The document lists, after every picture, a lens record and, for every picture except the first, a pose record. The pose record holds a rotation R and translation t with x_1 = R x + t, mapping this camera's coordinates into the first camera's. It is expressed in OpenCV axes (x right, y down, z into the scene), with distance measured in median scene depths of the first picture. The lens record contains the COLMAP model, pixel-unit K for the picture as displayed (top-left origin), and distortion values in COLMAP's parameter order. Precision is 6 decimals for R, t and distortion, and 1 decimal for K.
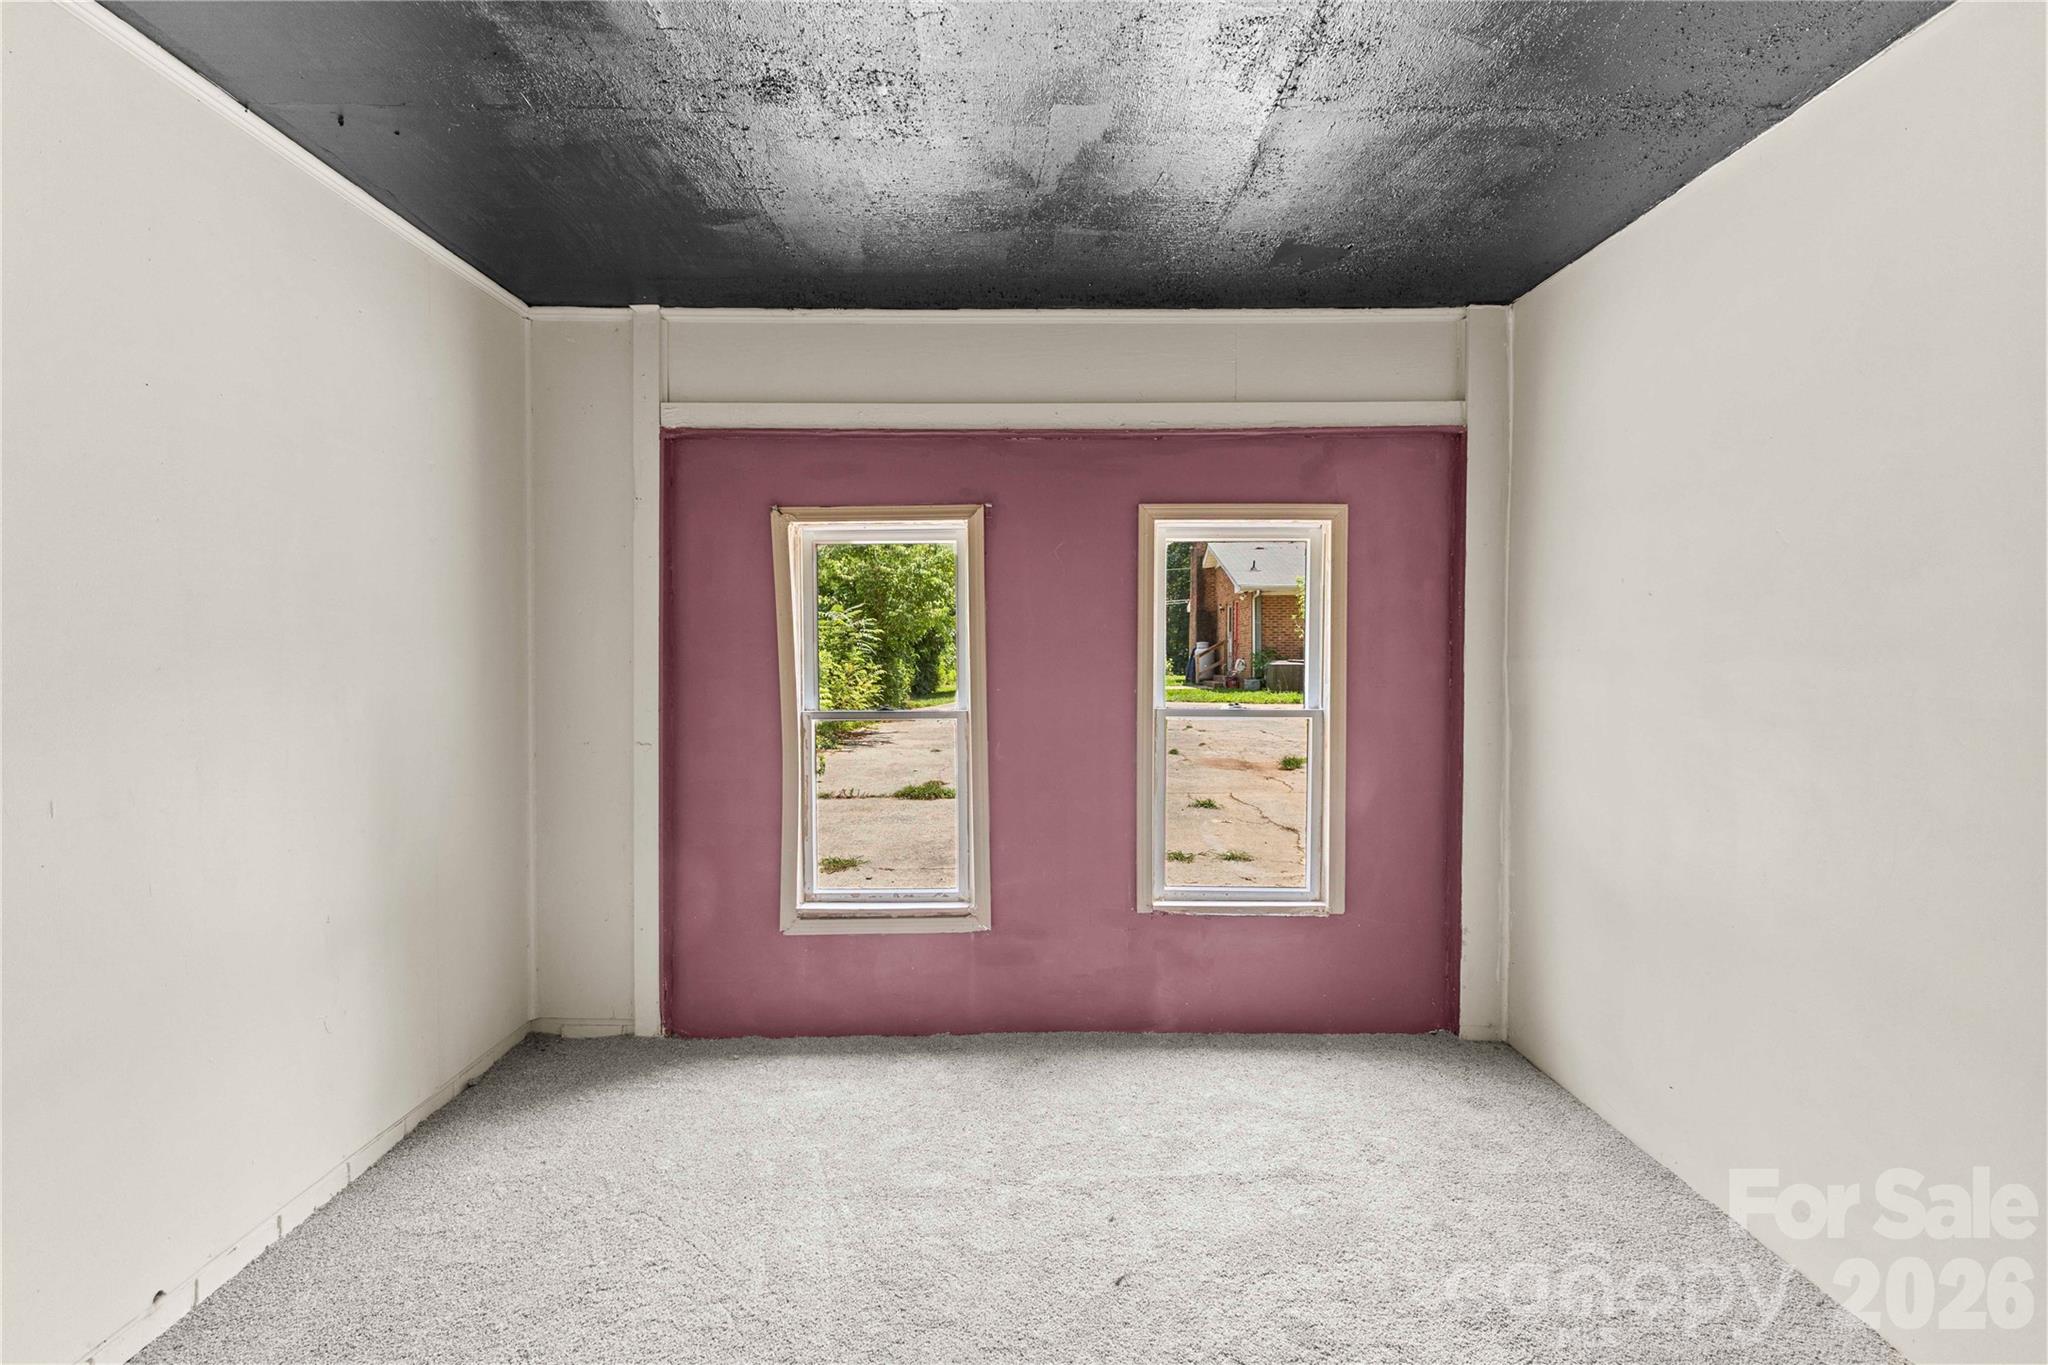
lens RADIAL K [[878.9, 0, 1022.2], [0, 878.9, 682.5], [0, 0, 1]] dist [0.009159, -0.001789]
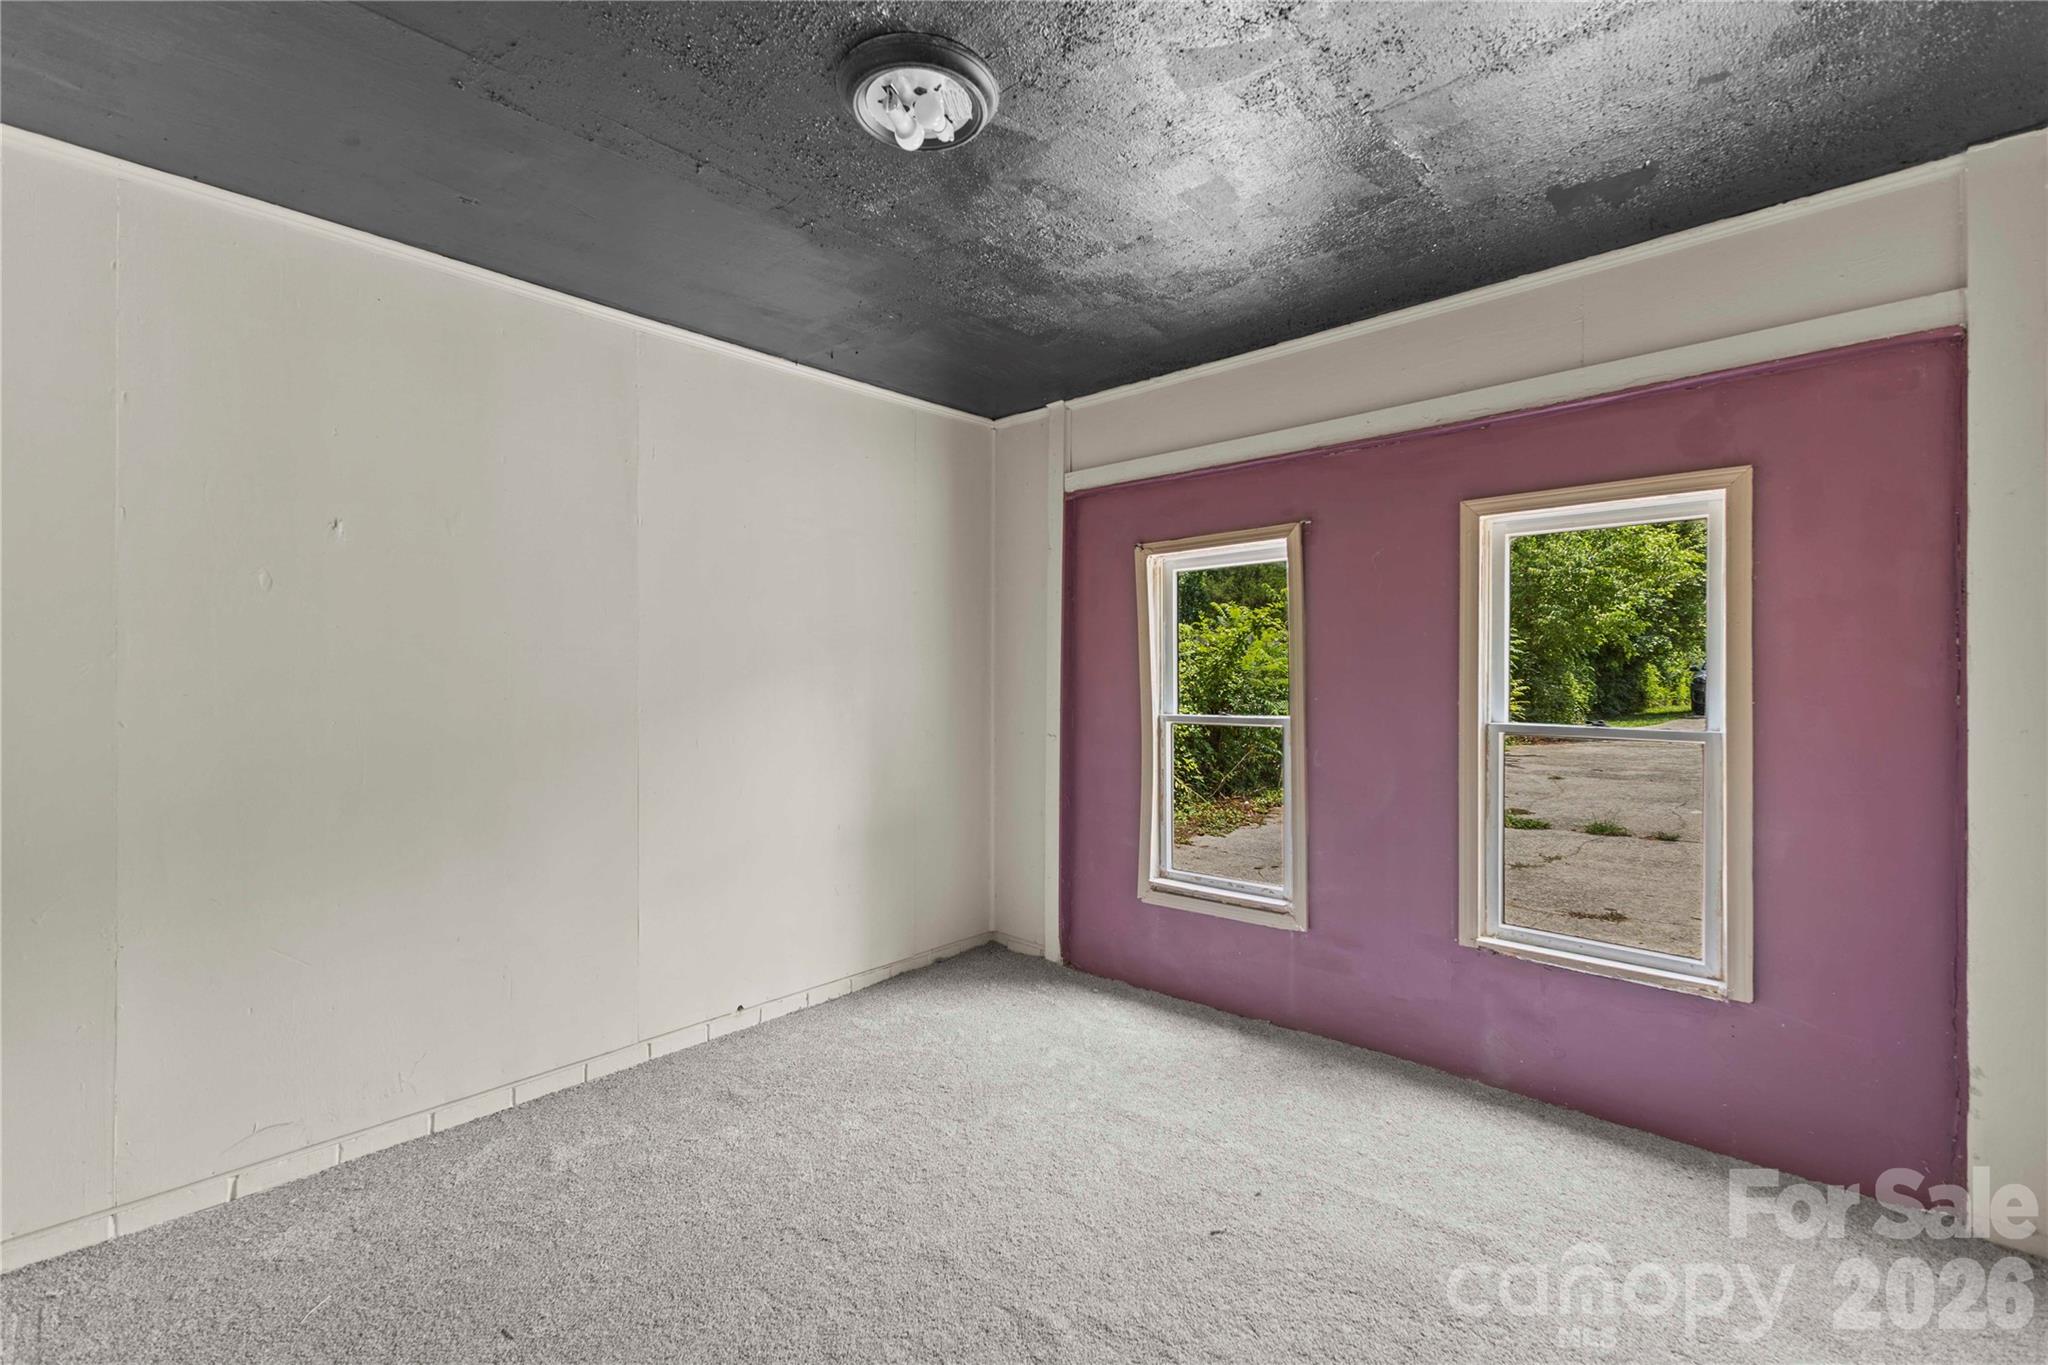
lens RADIAL K [[878.9, 0, 1021.5], [0, 878.9, 677.8], [0, 0, 1]] dist [0.009159, -0.001789]
pose [[0.734799, 0.002319, -0.678281, 0.422512], [-0.017210, 0.999736, -0.015227, 0.005053], [0.678067, 0.022862, 0.734645, 0.008461]]
